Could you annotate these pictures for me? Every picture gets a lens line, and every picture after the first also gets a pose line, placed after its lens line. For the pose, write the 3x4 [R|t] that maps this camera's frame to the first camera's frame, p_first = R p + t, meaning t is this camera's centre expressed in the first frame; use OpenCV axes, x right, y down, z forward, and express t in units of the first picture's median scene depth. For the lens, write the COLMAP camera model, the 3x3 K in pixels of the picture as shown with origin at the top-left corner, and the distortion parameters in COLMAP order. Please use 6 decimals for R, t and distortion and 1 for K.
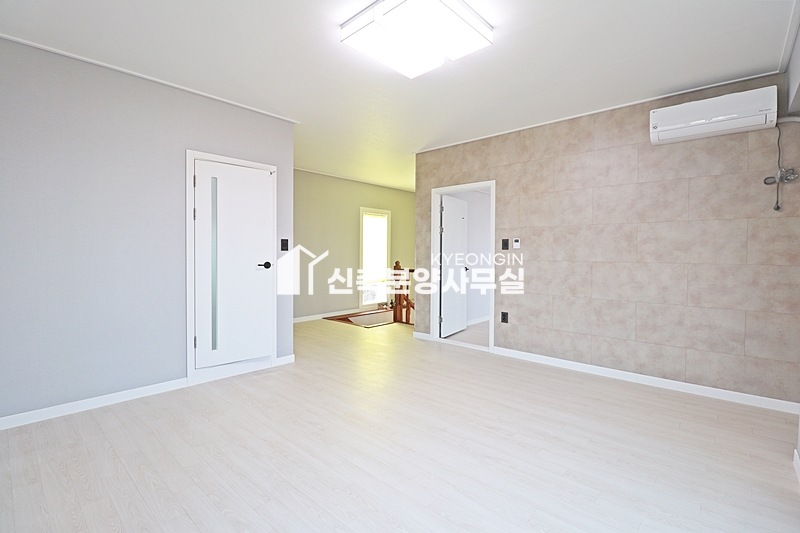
lens RADIAL K [[373.1, 0, 400.2], [0, 373.1, 257.6], [0, 0, 1]] dist [-0.003342, -0.001097]
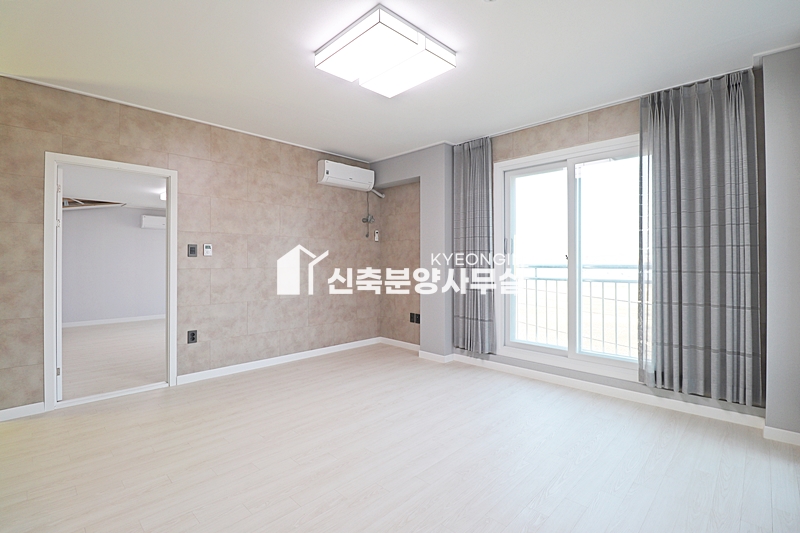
lens RADIAL K [[373.1, 0, 400.2], [0, 373.1, 257.6], [0, 0, 1]] dist [-0.003342, -0.001097]
pose [[0.040068, 0.004502, 0.999187, -0.630691], [0.015556, 0.999866, -0.005129, -0.008701], [-0.999076, 0.015749, 0.039992, 0.566427]]
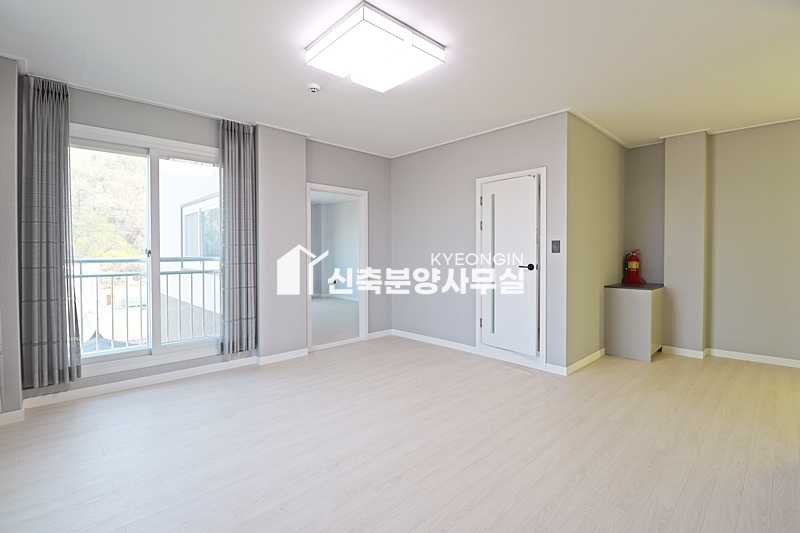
lens RADIAL K [[373.1, 0, 400.2], [0, 373.1, 257.6], [0, 0, 1]] dist [-0.003342, -0.001097]
pose [[-0.074806, 0.010798, -0.997140, 0.693257], [-0.014123, 0.999830, 0.011887, -0.013243], [0.997098, 0.014972, -0.074641, 0.714380]]
